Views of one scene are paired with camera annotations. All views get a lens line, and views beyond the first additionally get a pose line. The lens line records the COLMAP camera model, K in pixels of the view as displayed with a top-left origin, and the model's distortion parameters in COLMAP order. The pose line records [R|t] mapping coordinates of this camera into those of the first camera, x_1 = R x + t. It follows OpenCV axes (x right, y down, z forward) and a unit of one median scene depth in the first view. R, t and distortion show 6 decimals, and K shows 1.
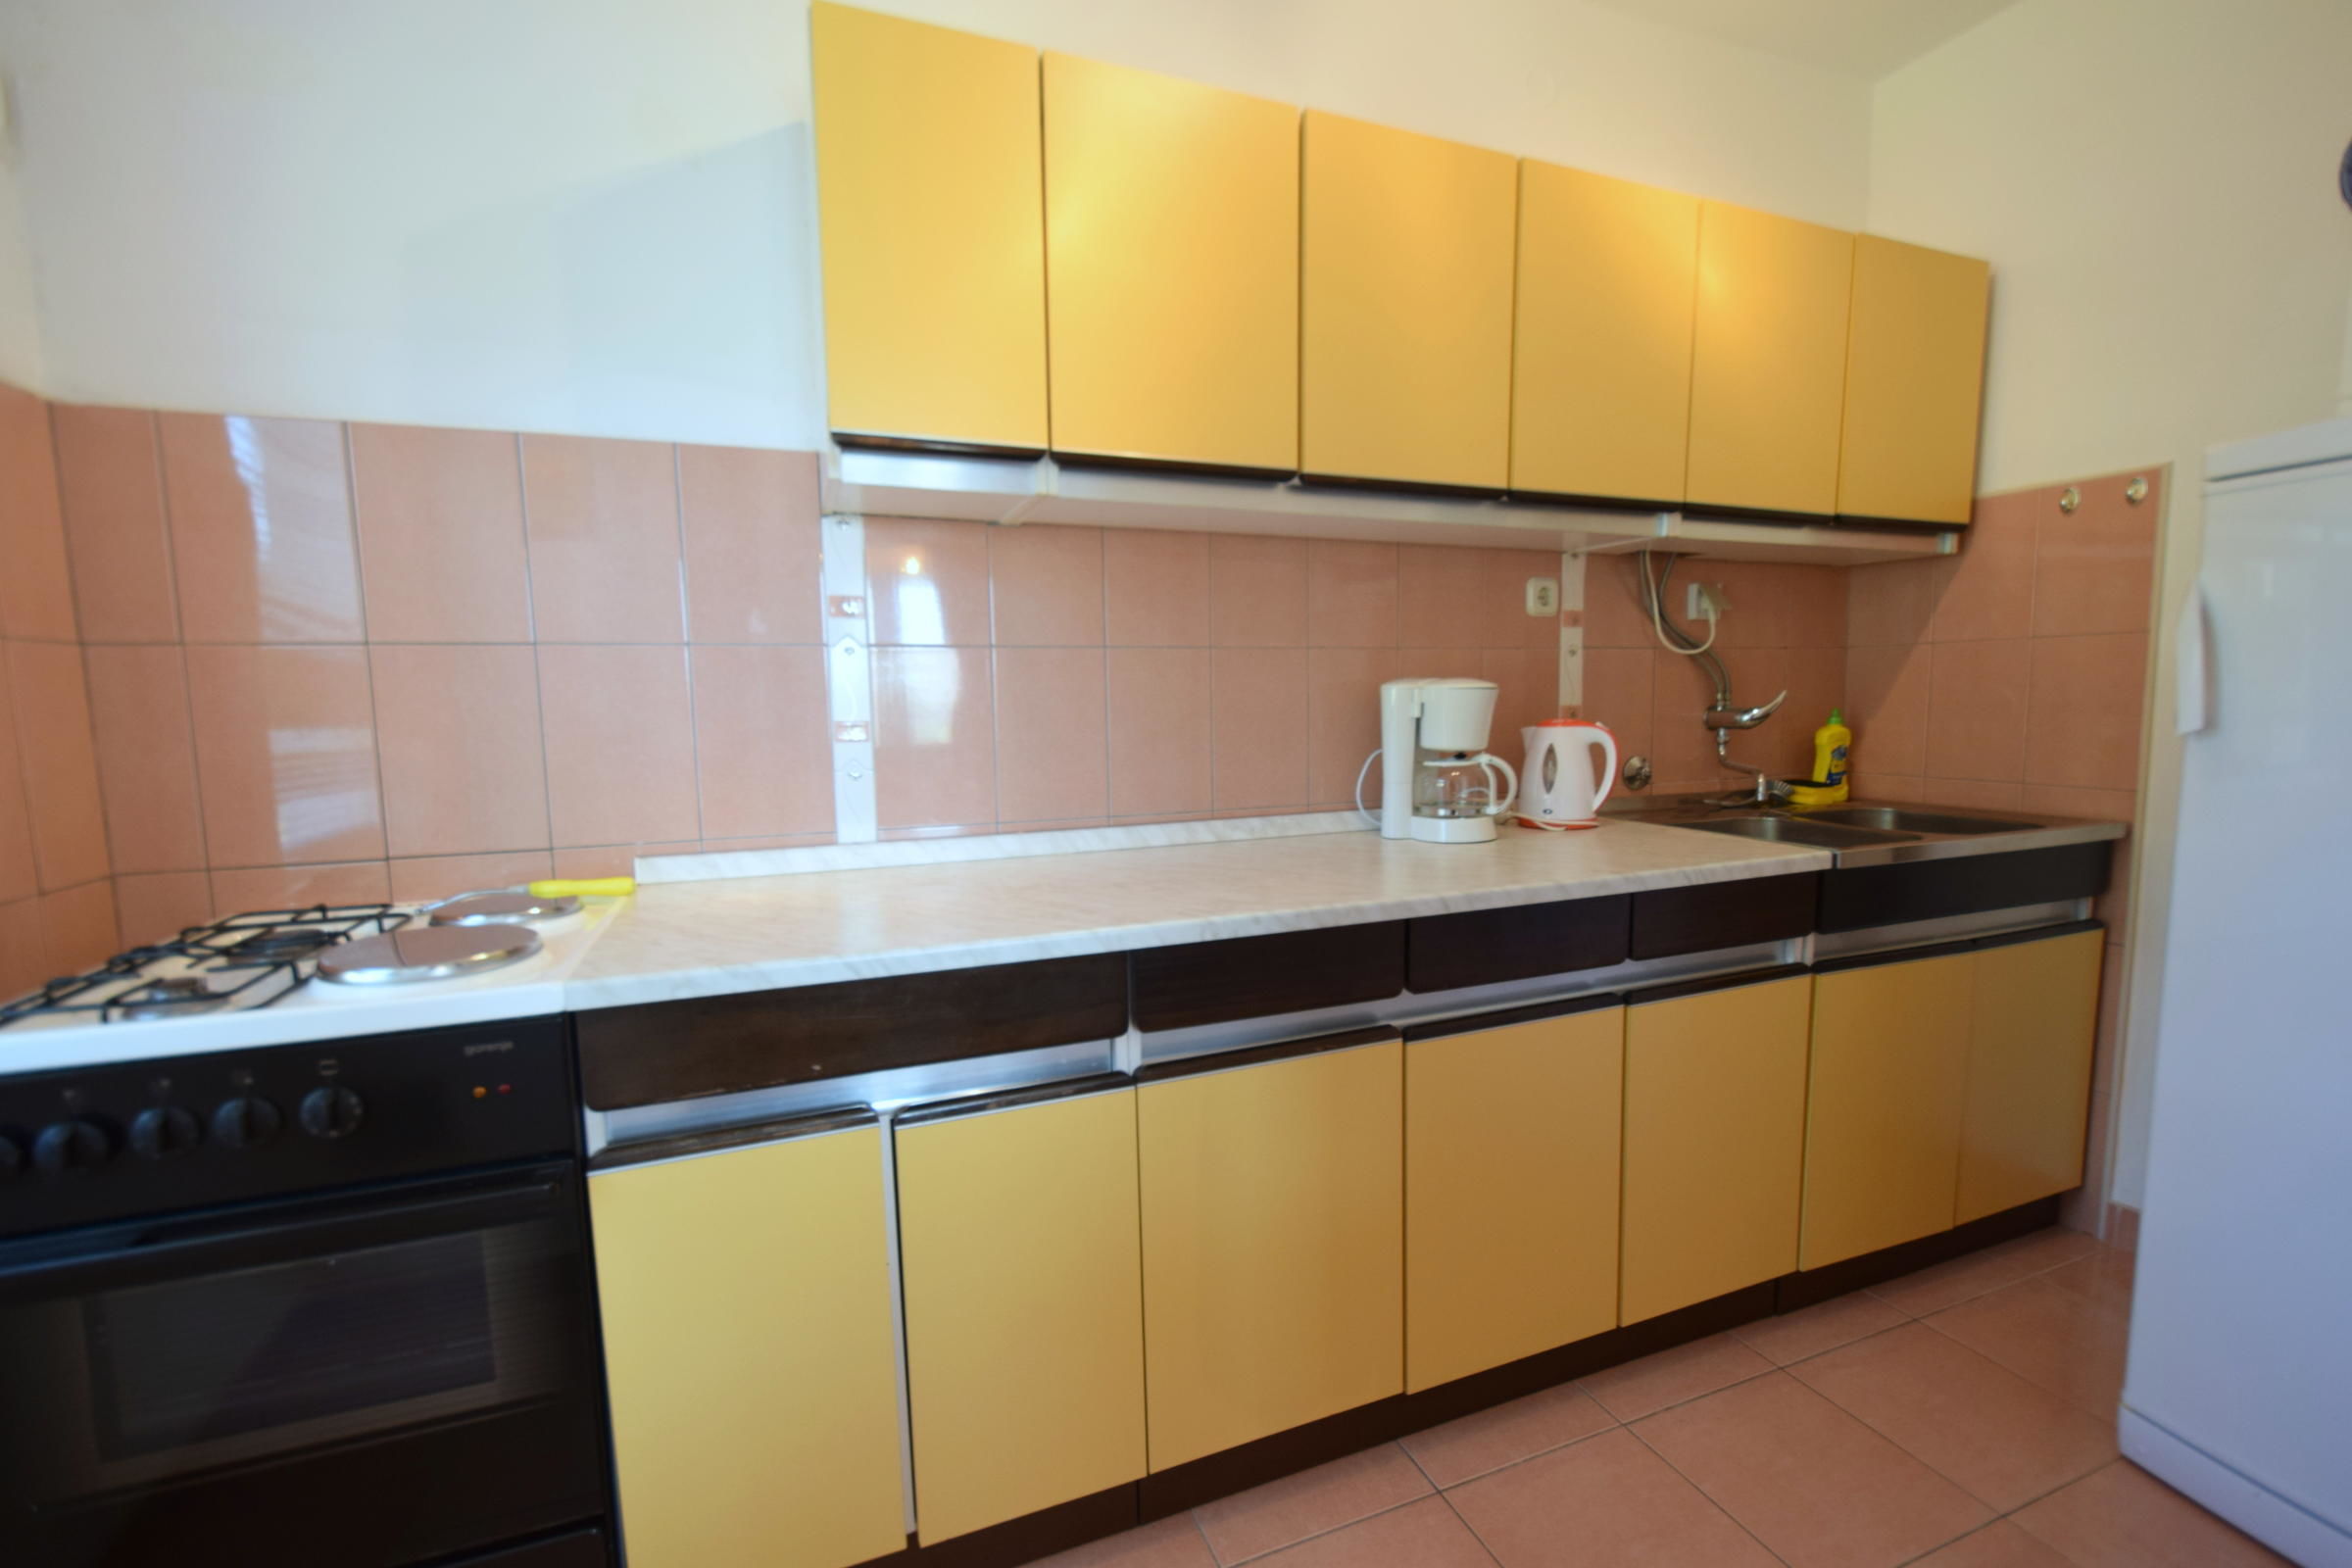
lens RADIAL K [[1022.0, 0, 1185.9], [0, 1022.0, 812.3], [0, 0, 1]] dist [0.007445, -0.009330]
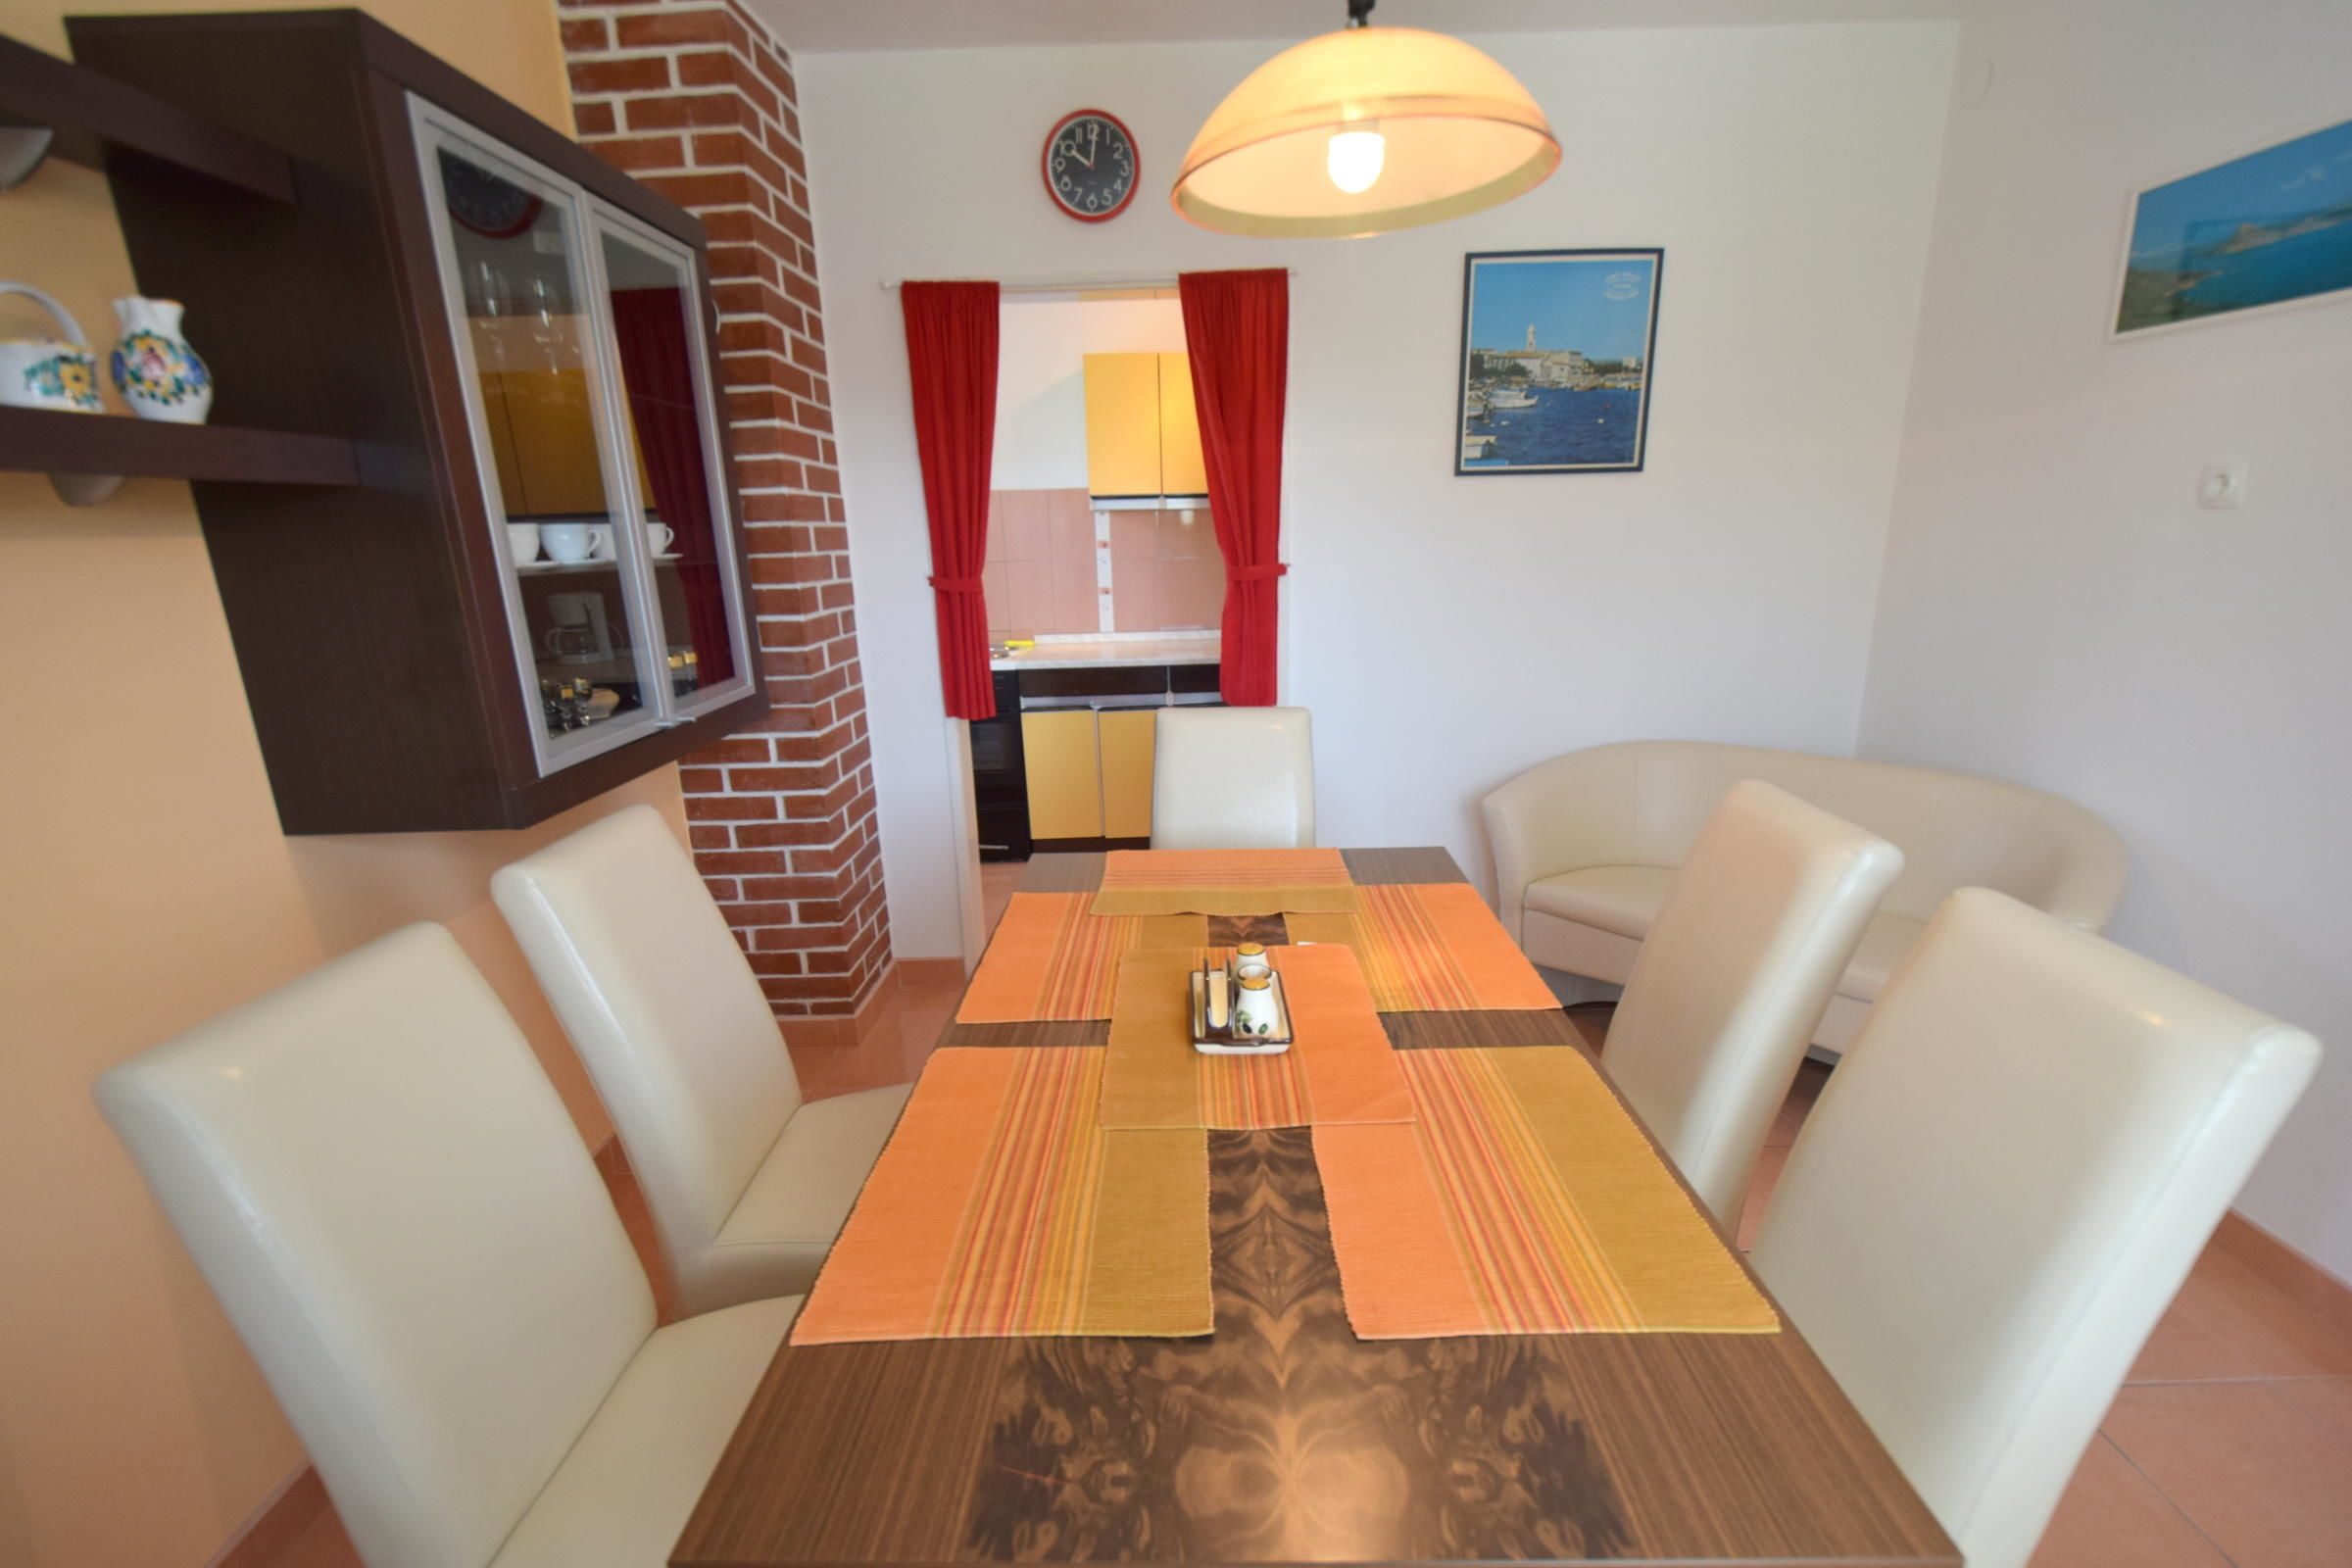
lens RADIAL K [[1022.0, 0, 1185.9], [0, 1022.0, 812.3], [0, 0, 1]] dist [0.007445, -0.009330]
pose [[0.931993, 0.090505, -0.350996, 1.119259], [-0.031453, 0.984867, 0.170434, 0.037730], [0.361110, -0.147803, 0.920736, -1.926510]]
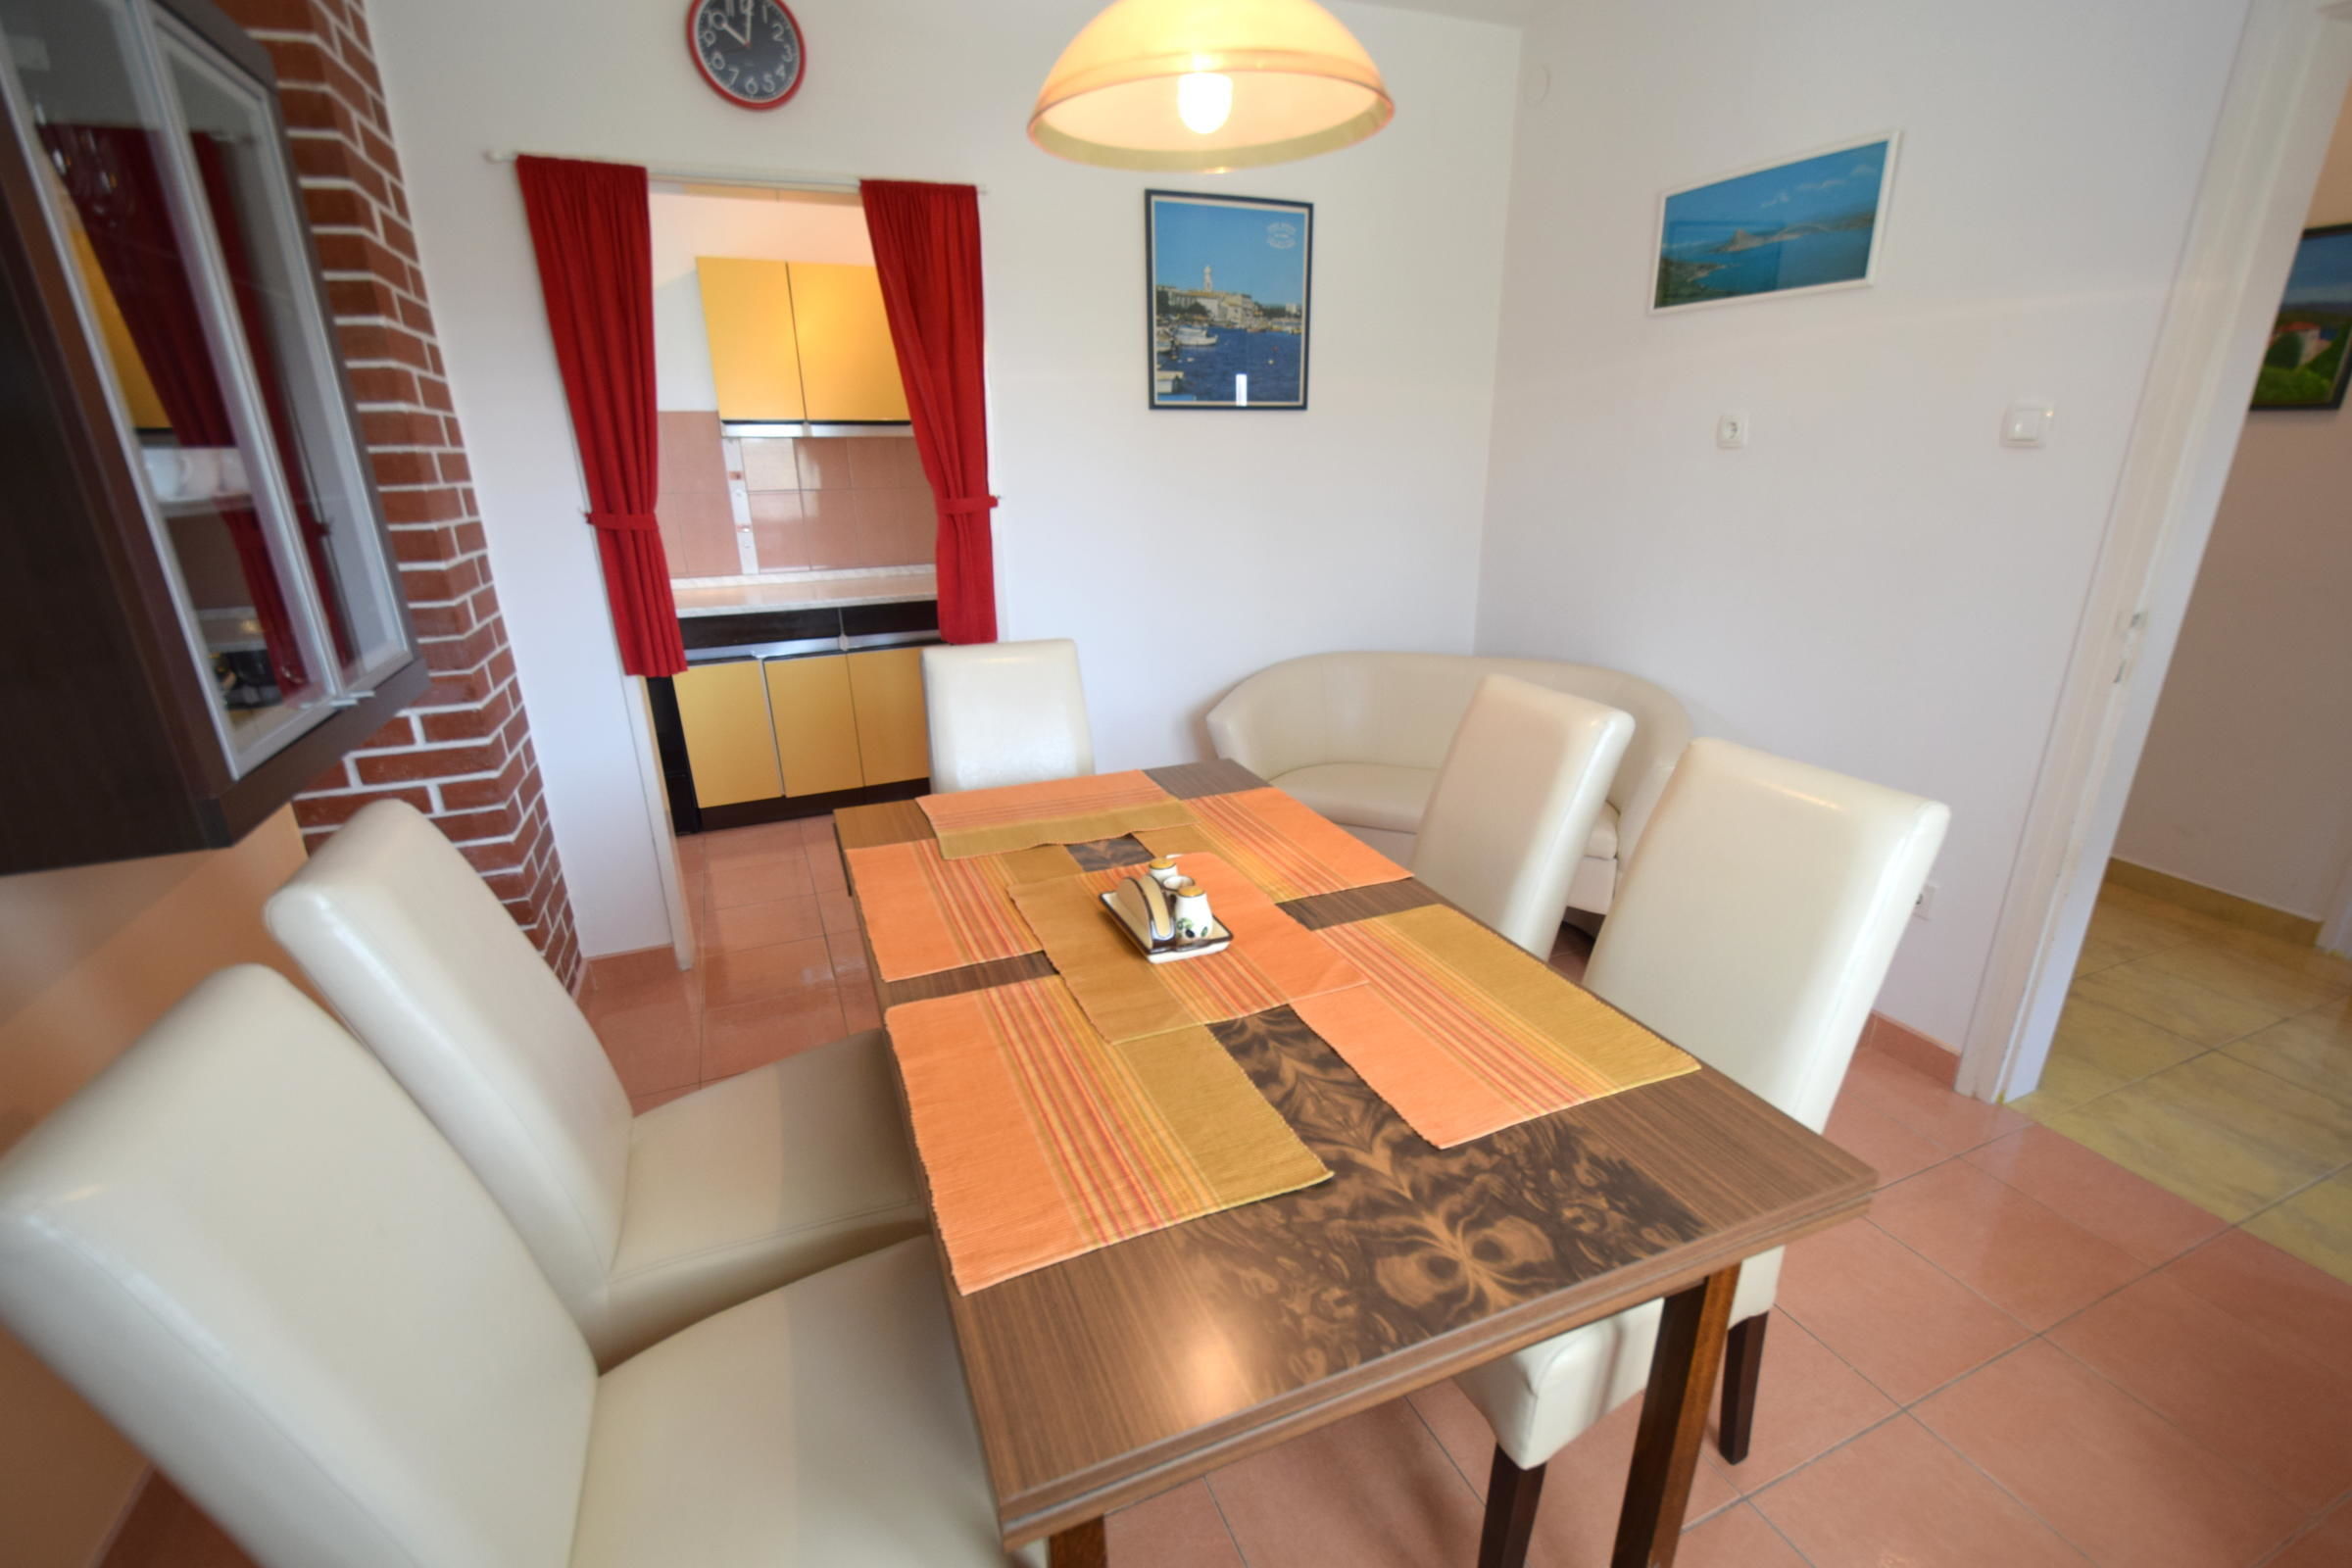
lens RADIAL K [[1022.0, 0, 1185.9], [0, 1022.0, 812.3], [0, 0, 1]] dist [0.007445, -0.009330]
pose [[0.999563, -0.008699, 0.028239, 0.842374], [0.002147, 0.974538, 0.224212, 0.048022], [-0.029470, -0.224054, 0.974131, -2.022458]]
